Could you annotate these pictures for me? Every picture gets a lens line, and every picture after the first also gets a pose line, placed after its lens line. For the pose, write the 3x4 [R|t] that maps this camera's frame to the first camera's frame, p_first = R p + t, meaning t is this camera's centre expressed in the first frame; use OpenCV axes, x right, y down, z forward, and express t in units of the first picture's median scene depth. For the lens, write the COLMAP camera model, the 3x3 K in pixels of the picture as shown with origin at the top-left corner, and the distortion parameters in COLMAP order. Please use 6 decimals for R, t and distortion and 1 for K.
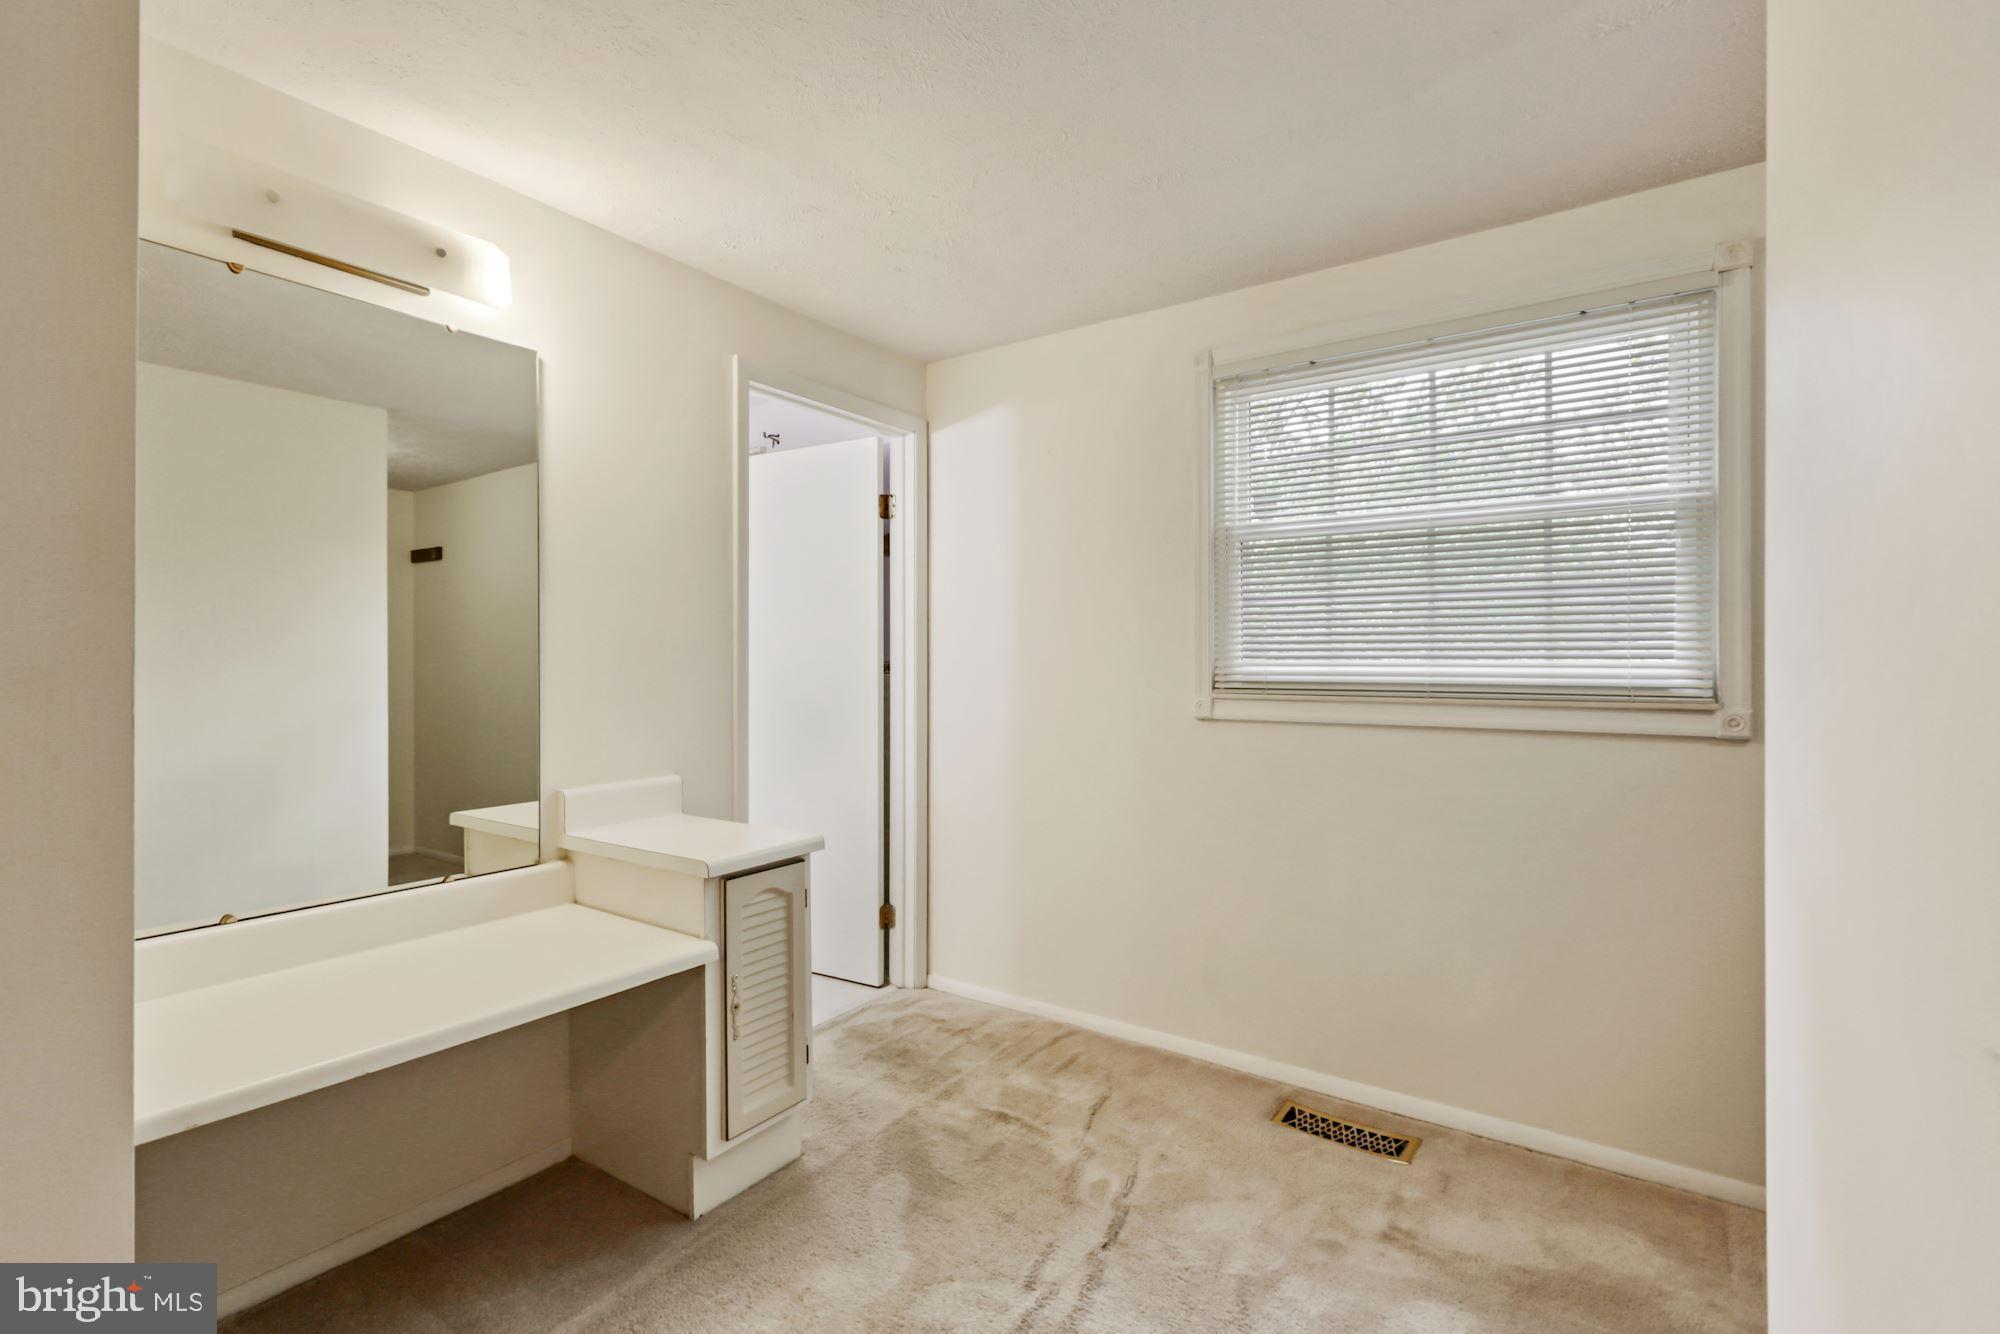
lens RADIAL K [[915.9, 0, 997.3], [0, 915.9, 666.4], [0, 0, 1]] dist [-0.002270, 0.001758]
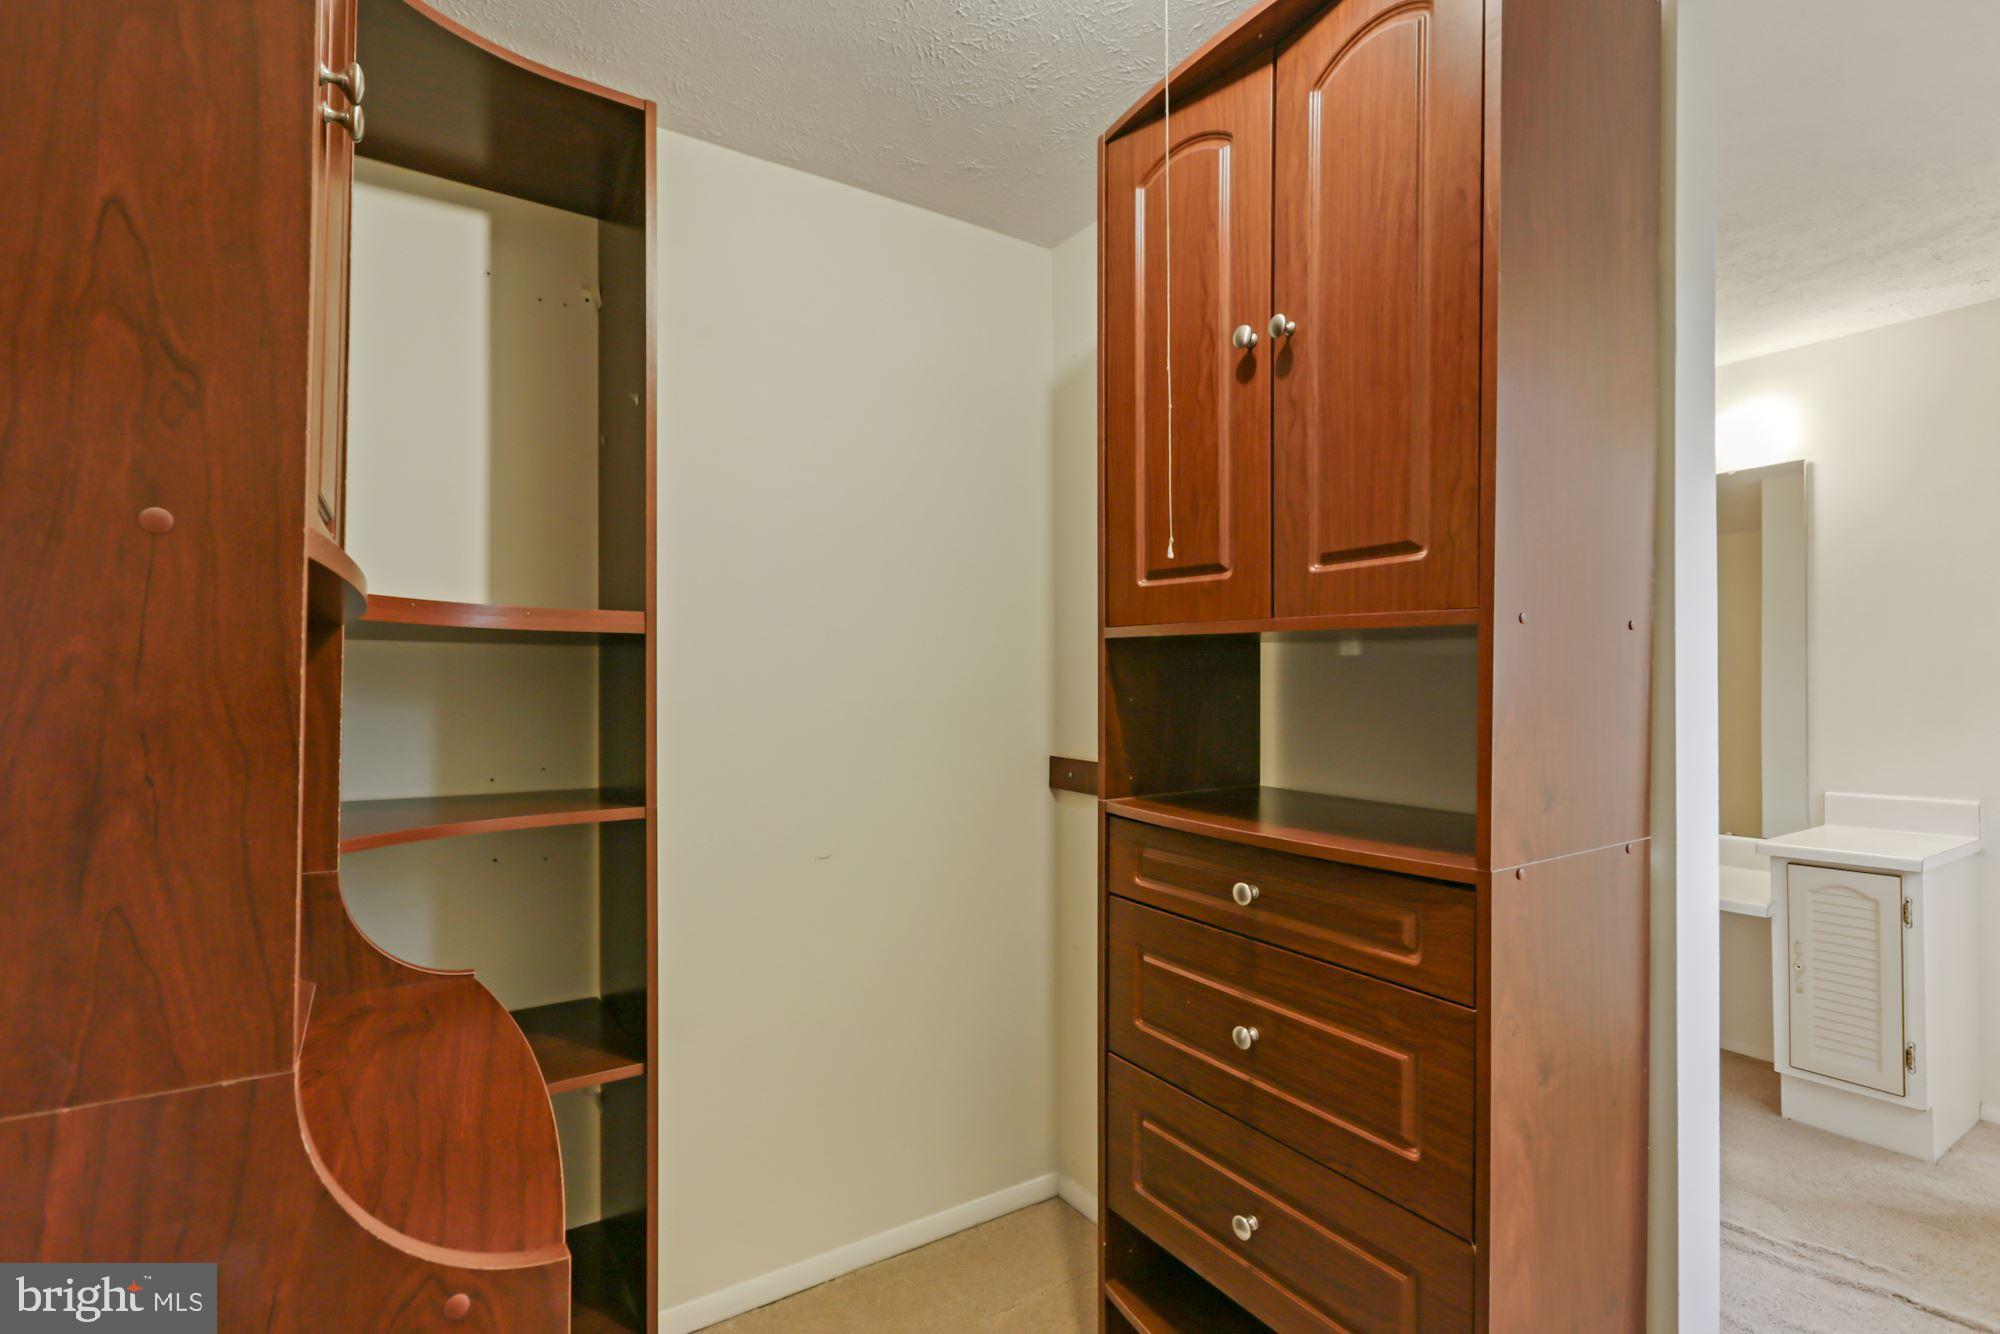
lens RADIAL K [[915.9, 0, 997.5], [0, 915.9, 672.8], [0, 0, 1]] dist [-0.002270, 0.001758]
pose [[-0.370031, -0.009840, -0.928967, 1.263157], [0.000889, 0.999940, -0.010947, -0.019513], [0.929019, -0.004877, -0.370000, 0.428564]]
